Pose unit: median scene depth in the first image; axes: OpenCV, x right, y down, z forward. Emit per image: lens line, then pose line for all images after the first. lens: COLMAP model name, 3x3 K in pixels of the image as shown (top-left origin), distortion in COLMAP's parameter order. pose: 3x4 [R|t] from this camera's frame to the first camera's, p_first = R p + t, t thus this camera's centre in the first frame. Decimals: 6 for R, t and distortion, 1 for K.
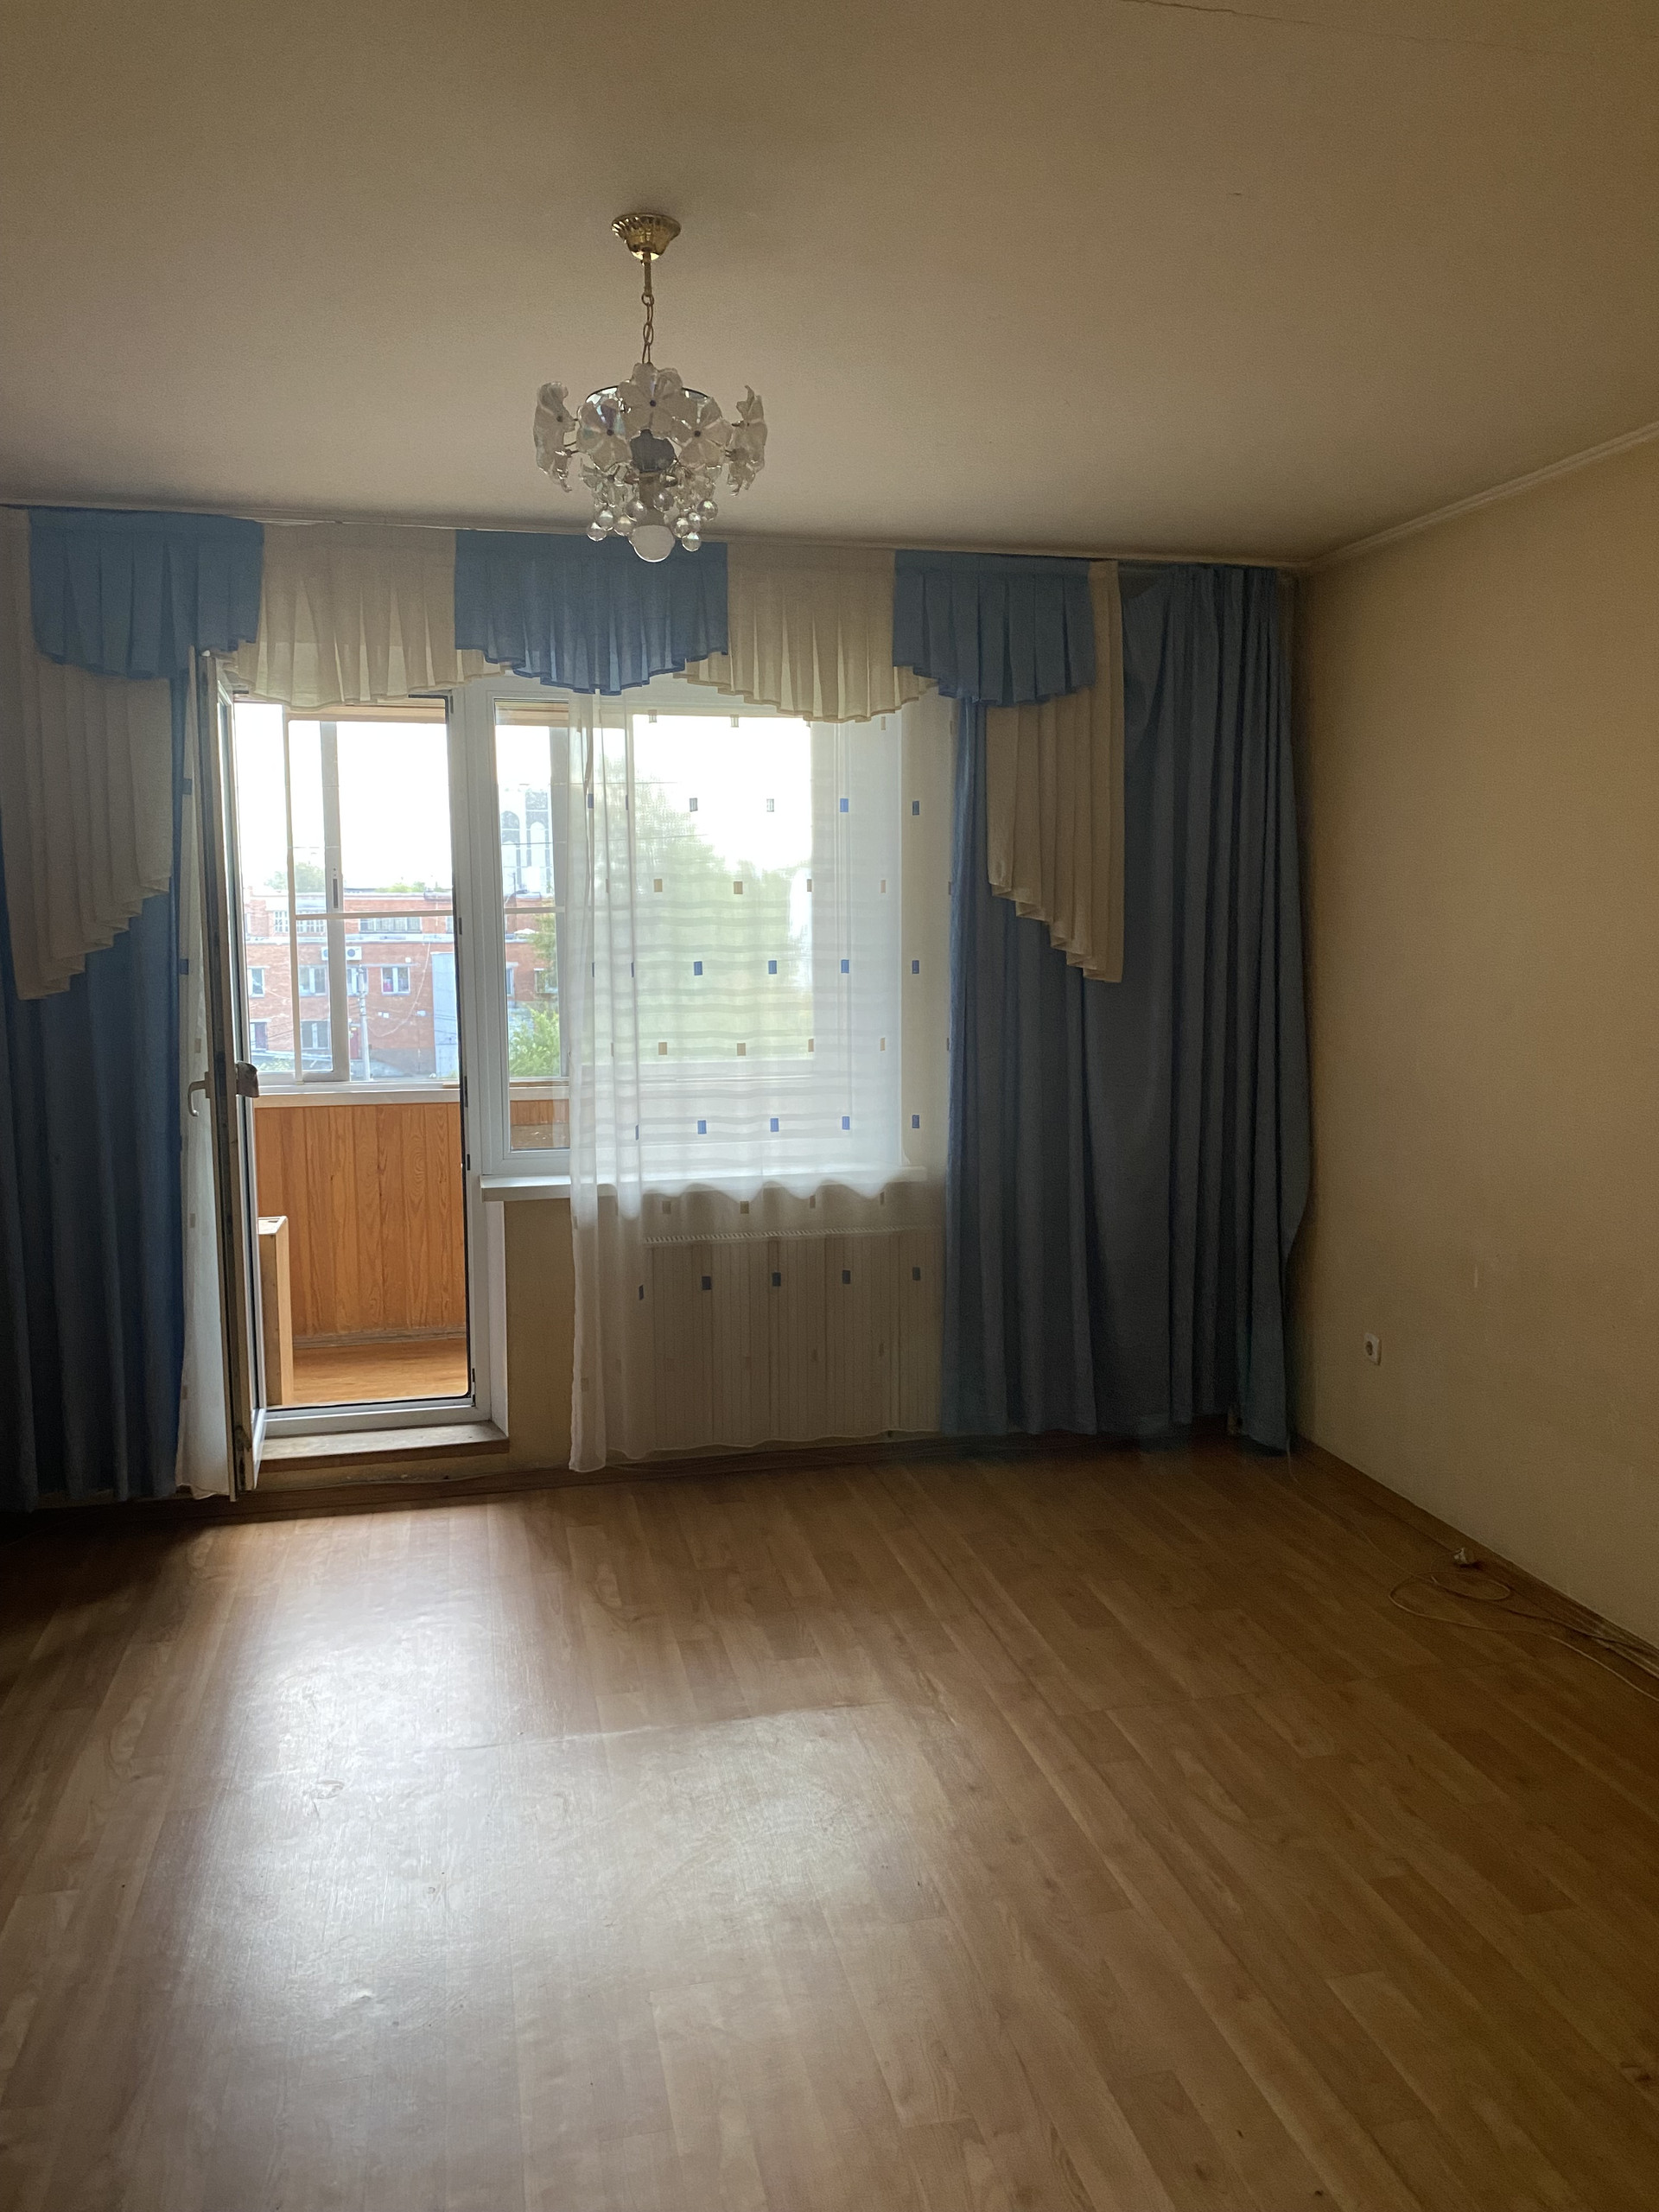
lens RADIAL K [[1680.3, 0, 829.5], [0, 1680.3, 1106.0], [0, 0, 1]] dist [0.038758, -0.031357]
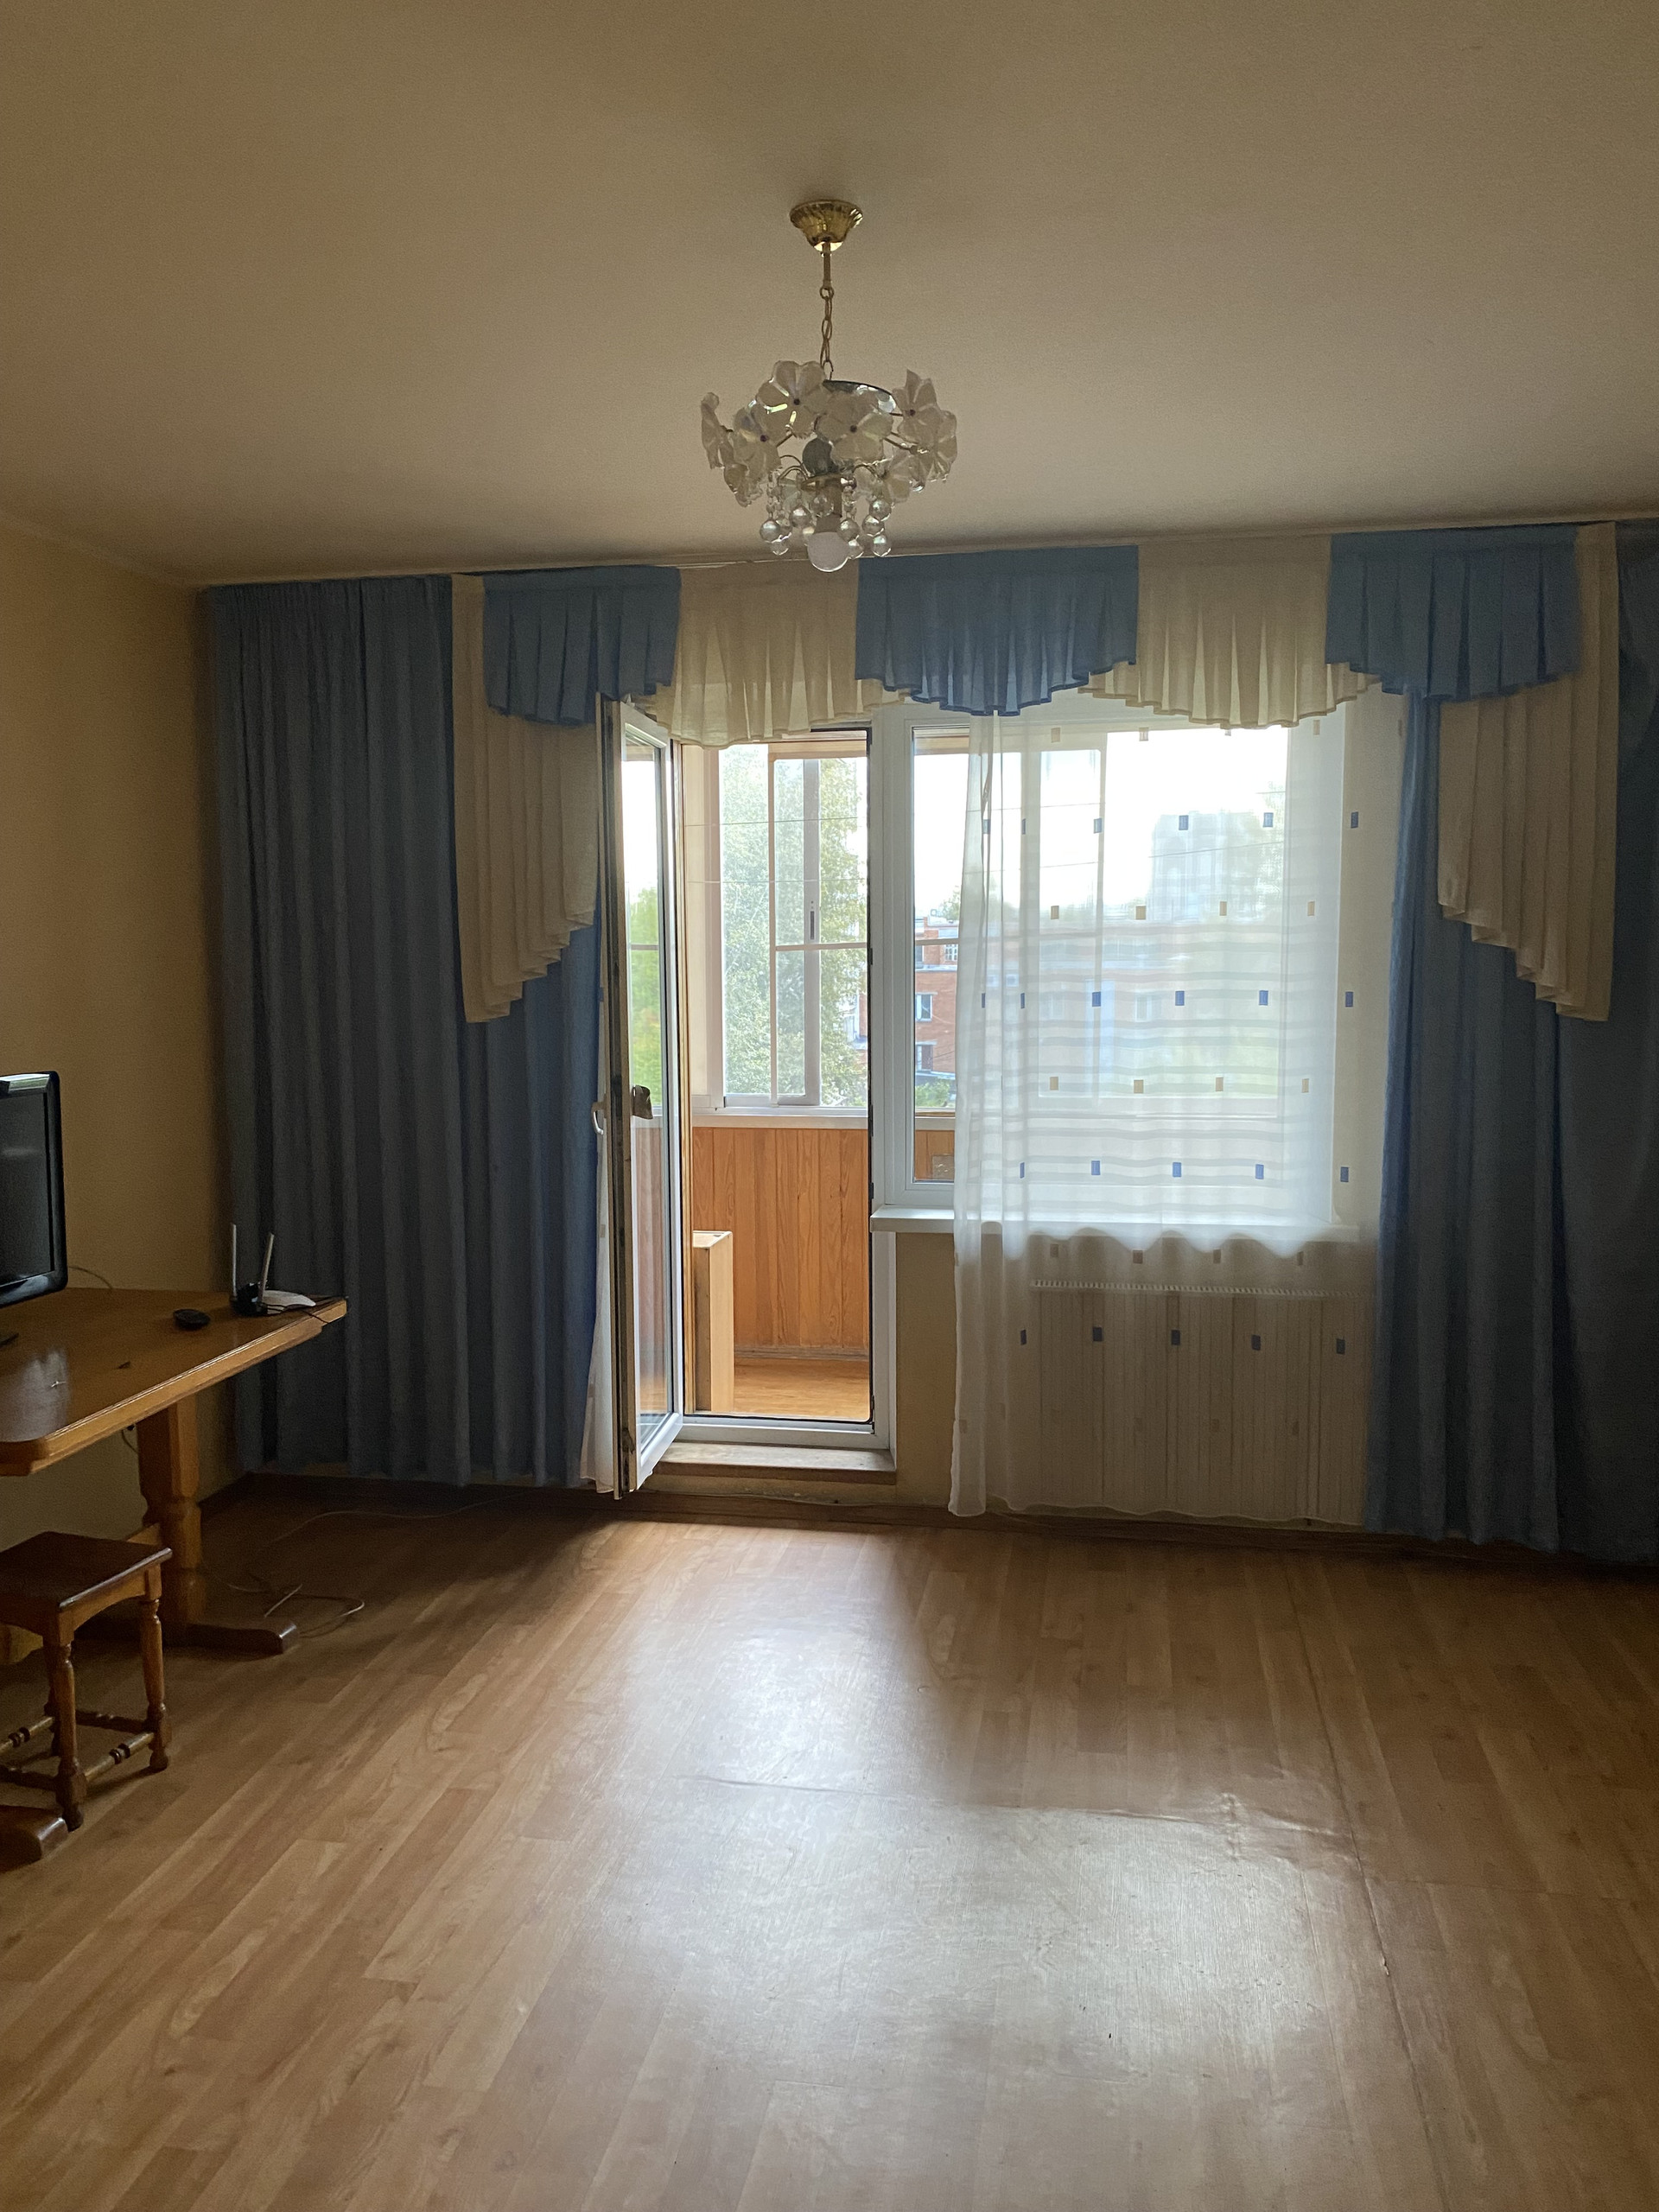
lens RADIAL K [[1672.4, 0, 817.8], [0, 1672.4, 1126.4], [0, 0, 1]] dist [0.052626, -0.058116]
pose [[0.921190, 0.041006, -0.386947, 0.151139], [-0.042101, 0.999097, 0.005650, -0.009989], [0.386830, 0.011086, 0.922084, 0.076331]]
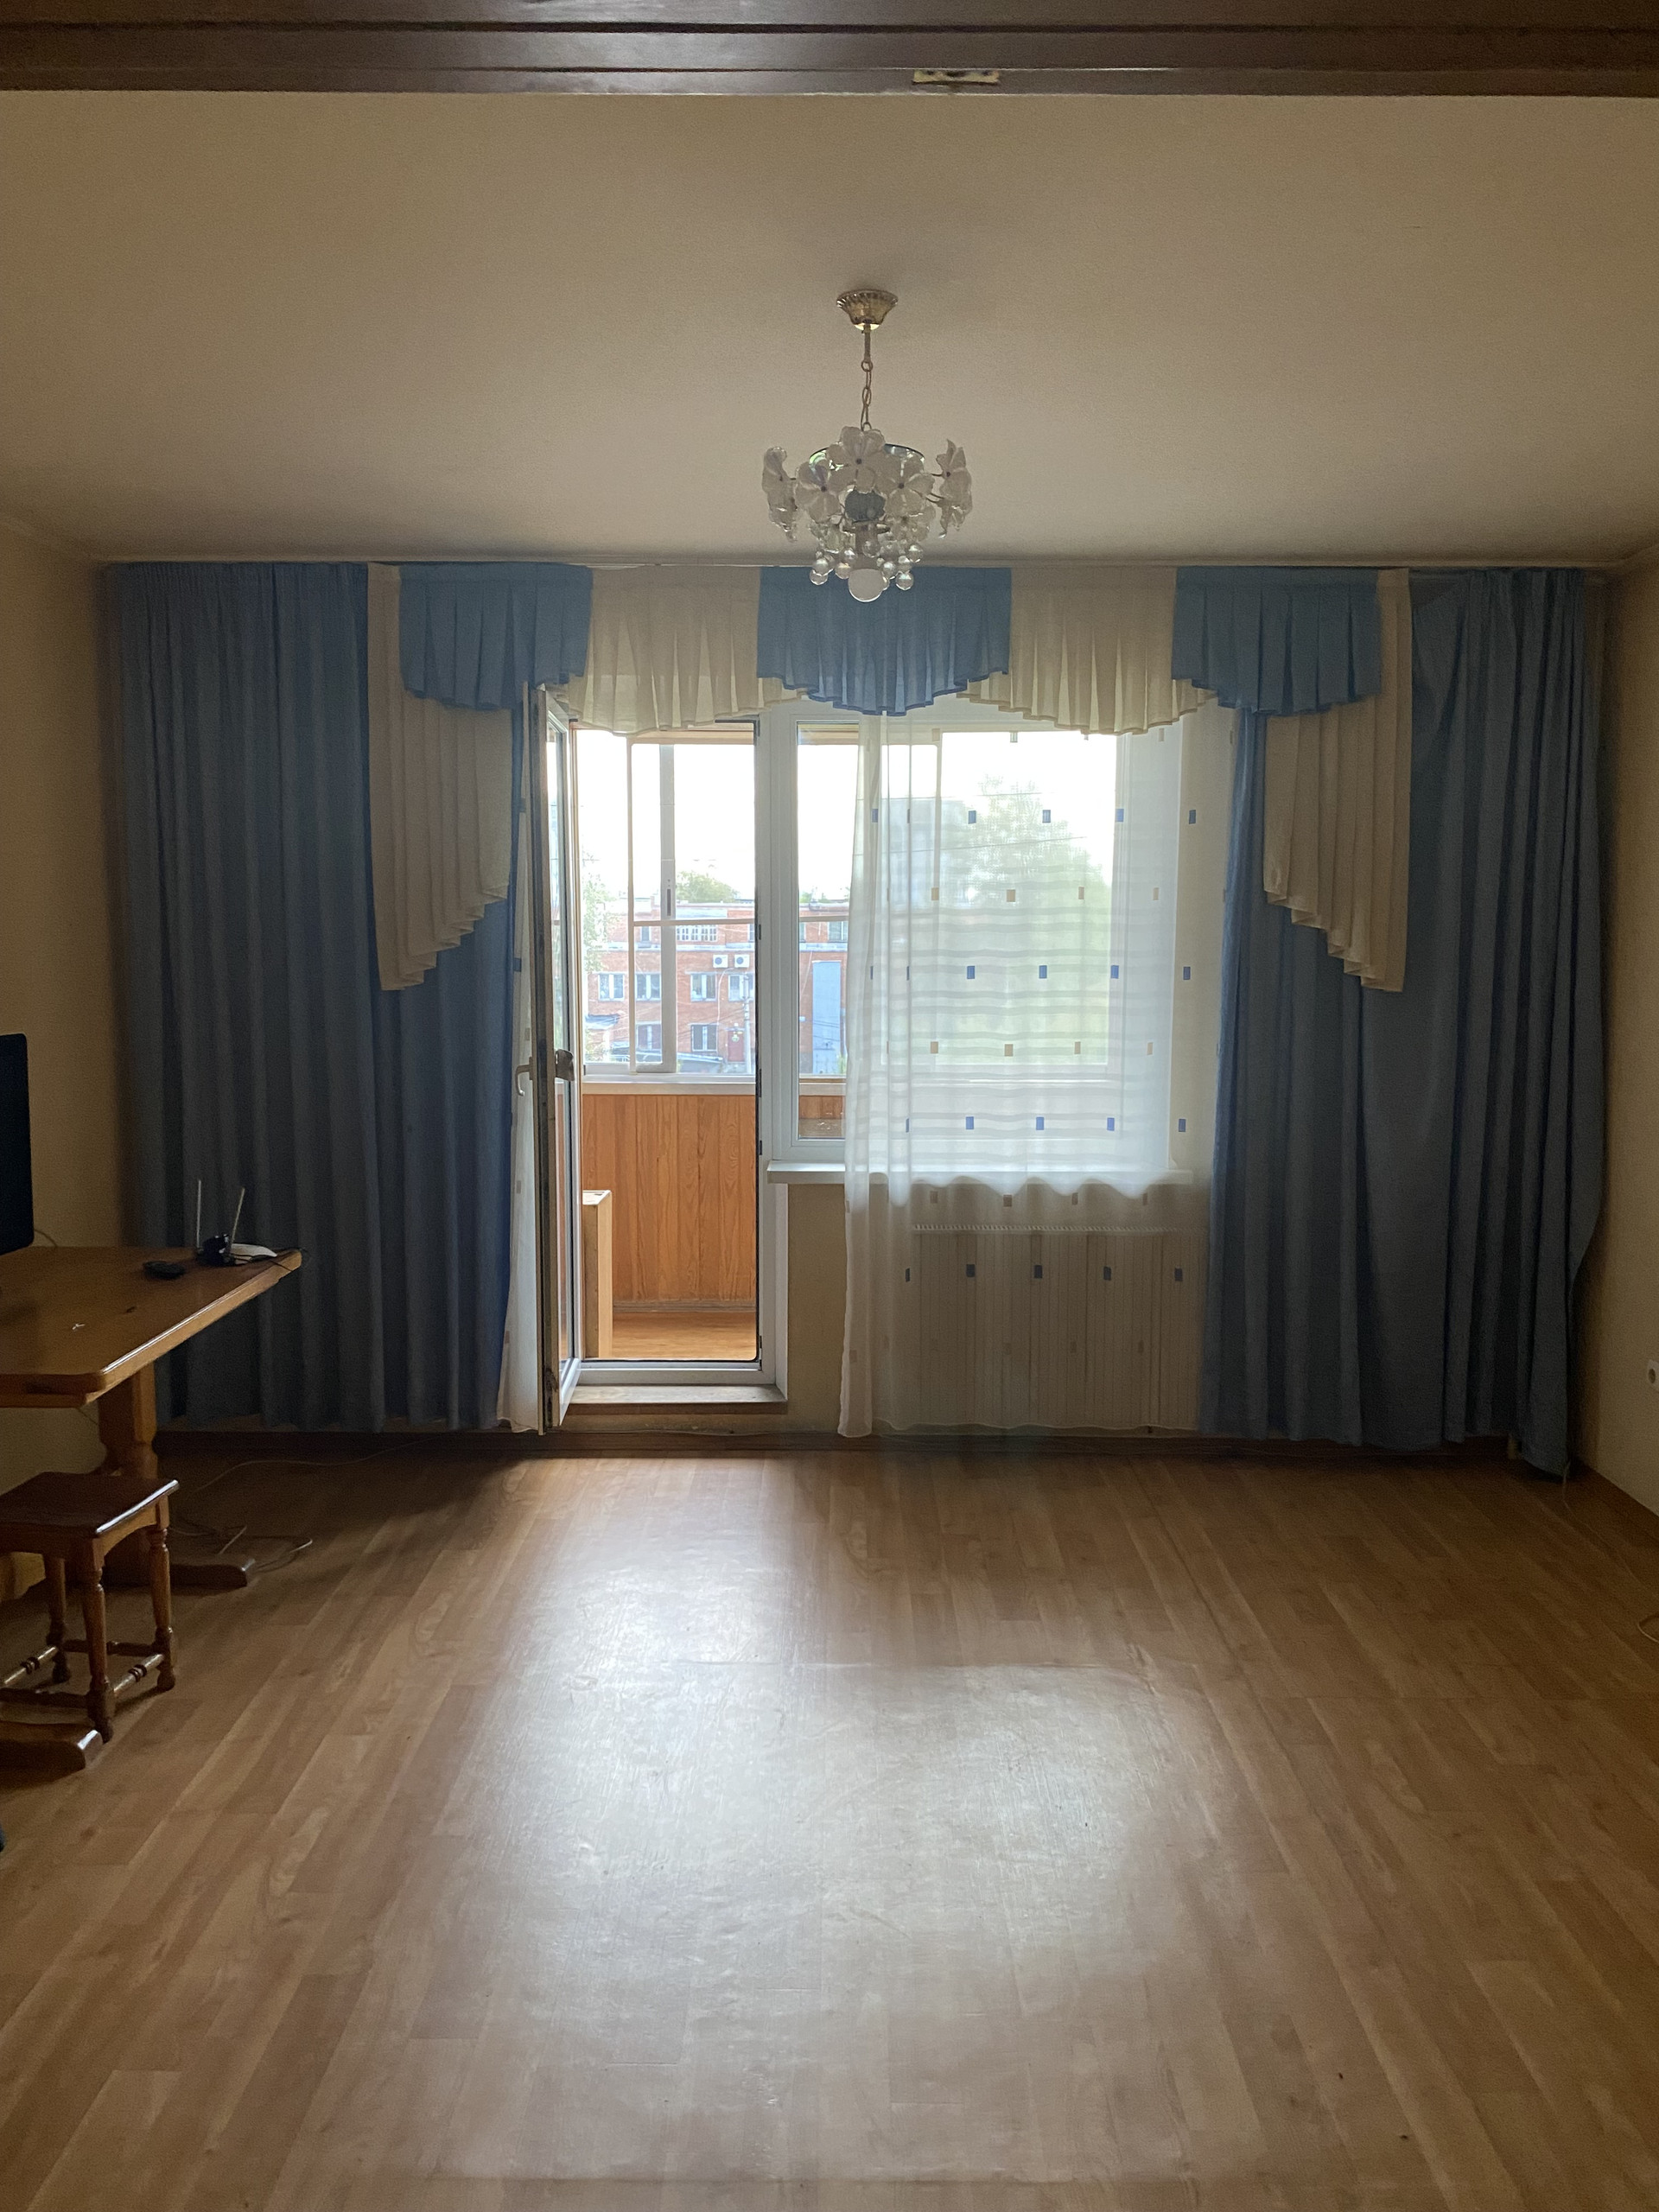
lens RADIAL K [[1672.4, 0, 817.8], [0, 1672.4, 1126.4], [0, 0, 1]] dist [0.052626, -0.058116]
pose [[0.973198, 0.035955, -0.227141, 0.073354], [-0.034379, 0.999350, 0.010890, 0.007272], [0.227385, -0.002789, 0.973801, -0.050270]]
